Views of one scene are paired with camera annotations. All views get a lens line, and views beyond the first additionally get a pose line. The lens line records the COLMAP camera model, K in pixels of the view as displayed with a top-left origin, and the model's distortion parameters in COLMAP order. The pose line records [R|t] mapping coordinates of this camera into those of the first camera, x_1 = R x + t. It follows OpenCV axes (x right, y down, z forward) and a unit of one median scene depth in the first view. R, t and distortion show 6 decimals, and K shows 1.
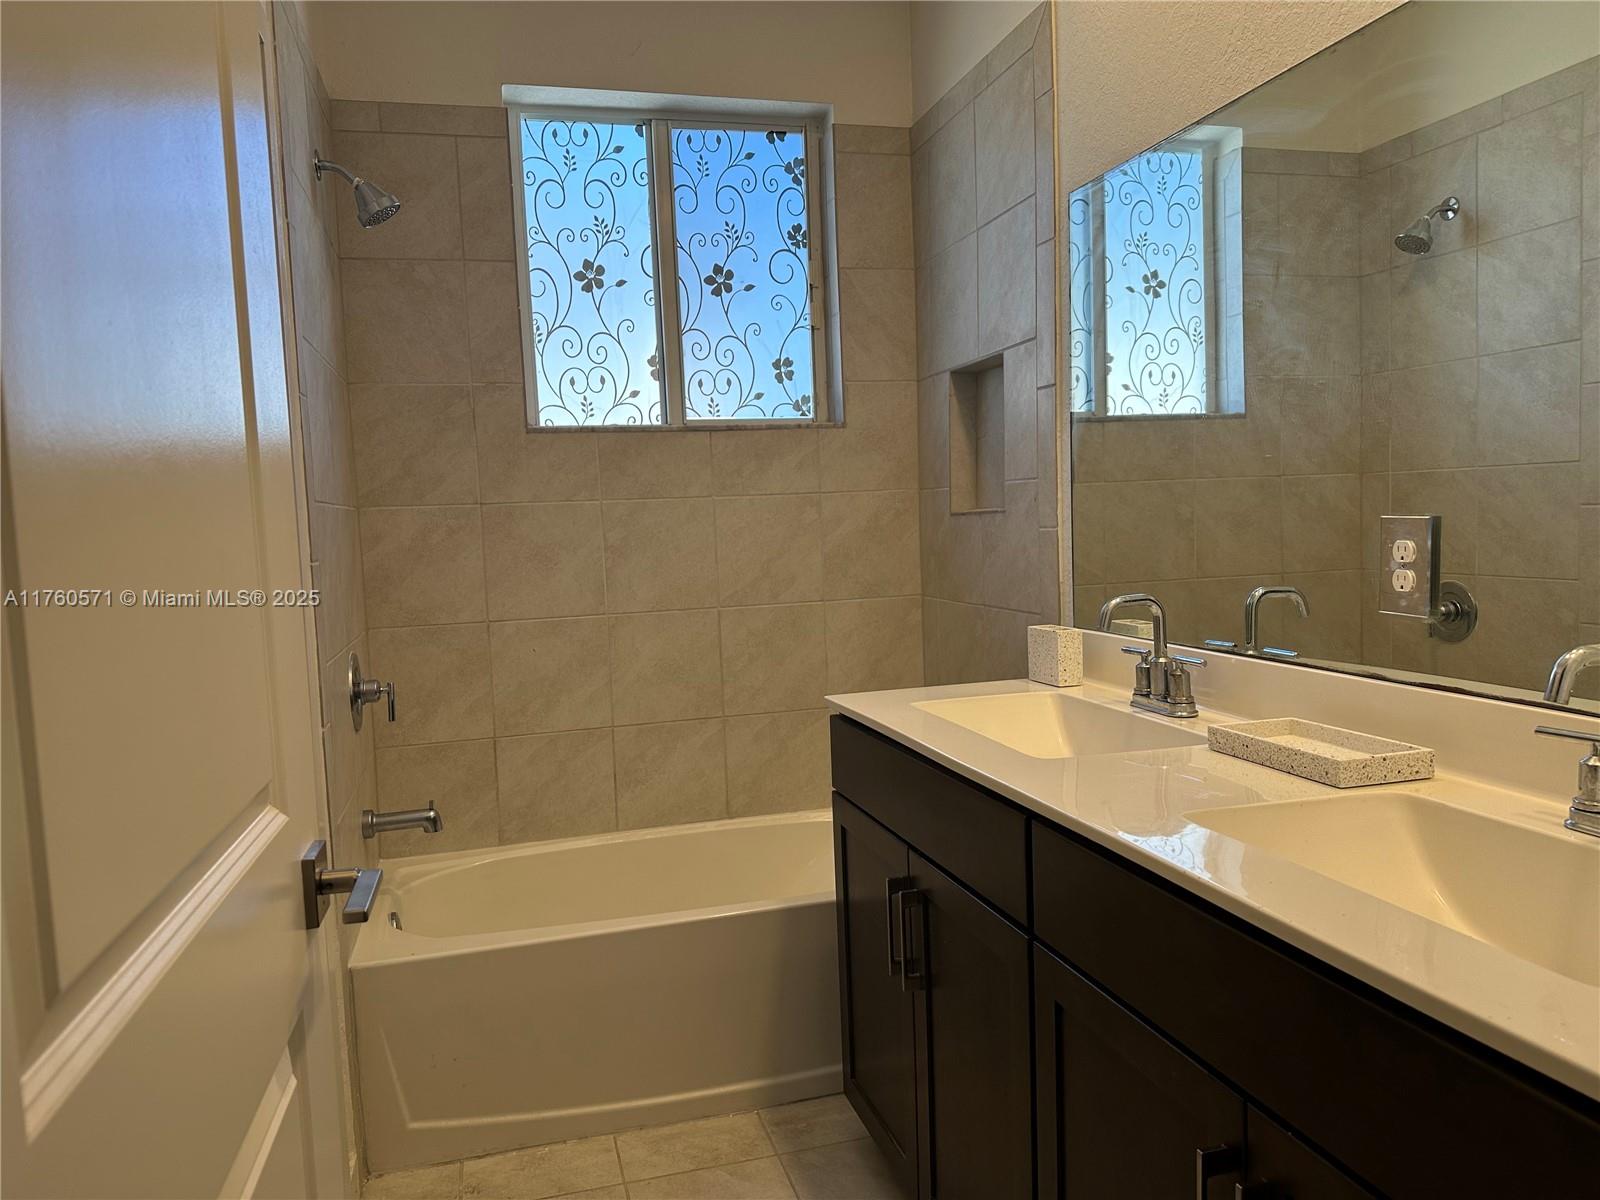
lens RADIAL K [[1116.2, 0, 798.5], [0, 1116.2, 600.5], [0, 0, 1]] dist [0.056531, -0.005852]
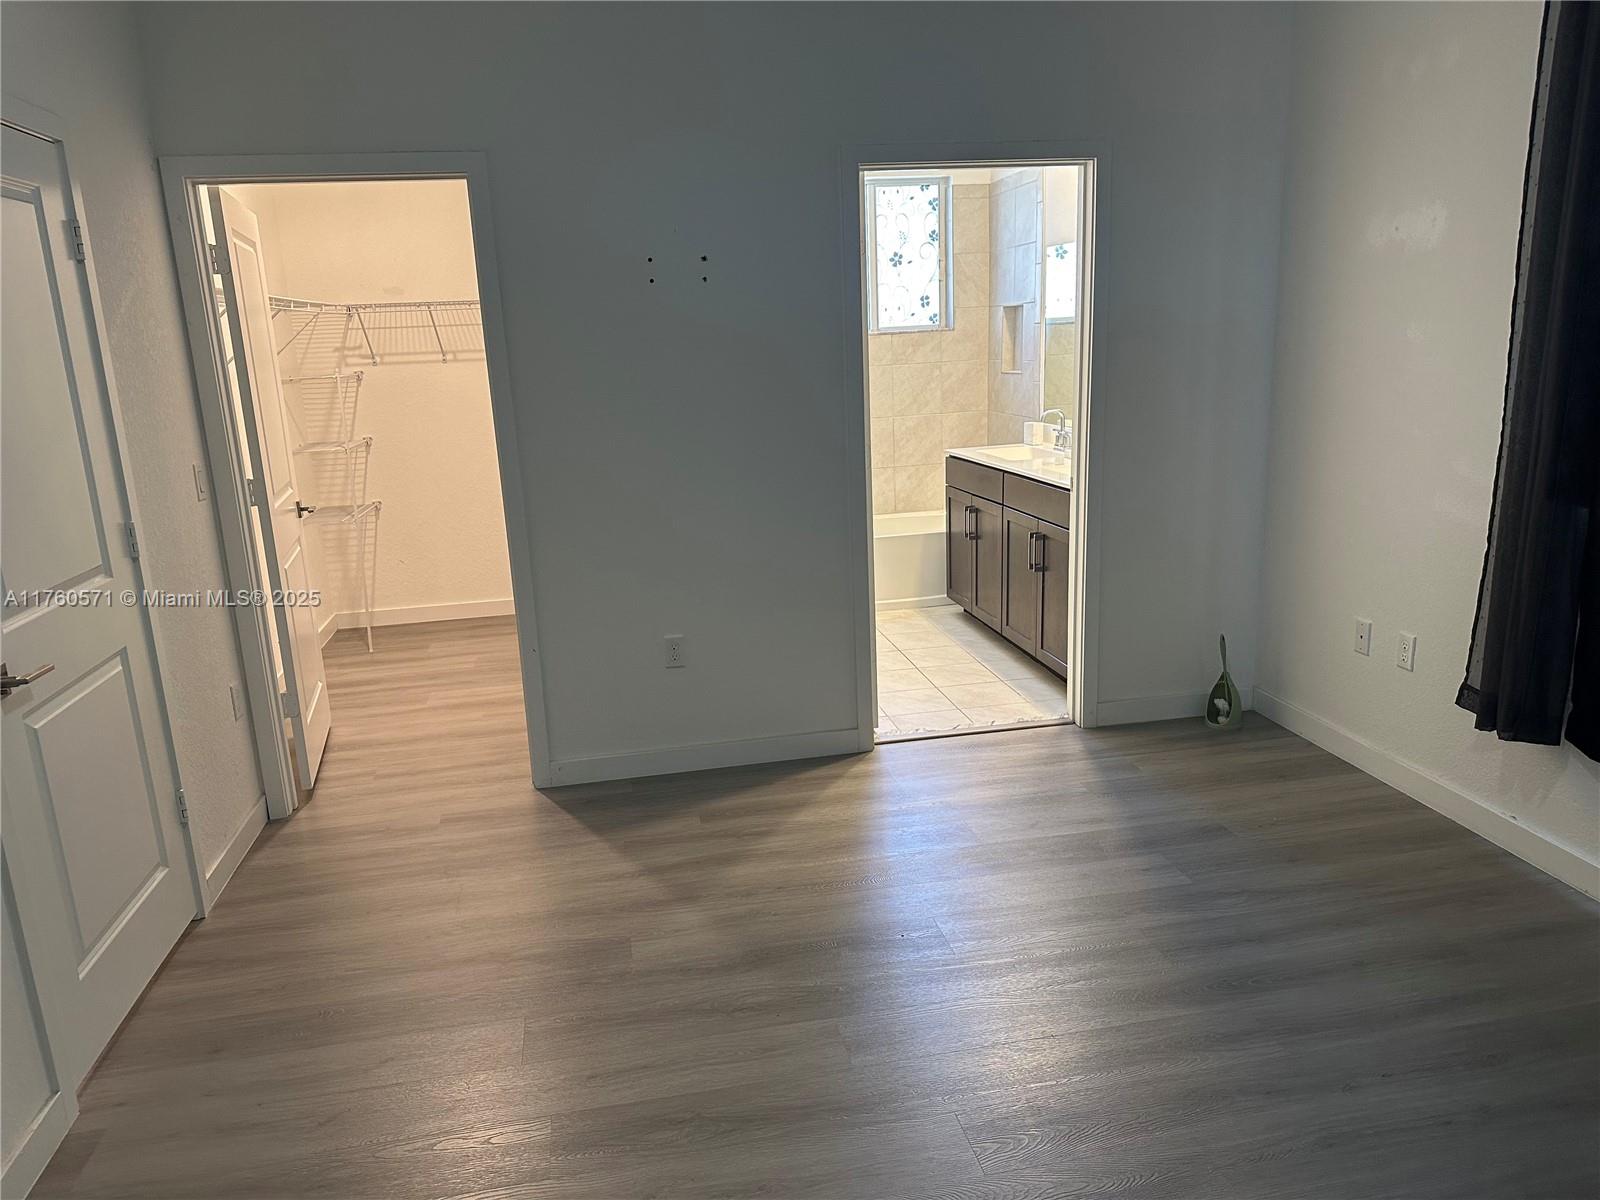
lens RADIAL K [[1116.2, 0, 797.3], [0, 1116.2, 609.7], [0, 0, 1]] dist [0.056531, -0.005852]
pose [[0.996164, 0.016381, -0.085963, -0.063095], [-0.001525, 0.985424, 0.170111, 0.006825], [0.087497, -0.169327, 0.981668, -1.211339]]
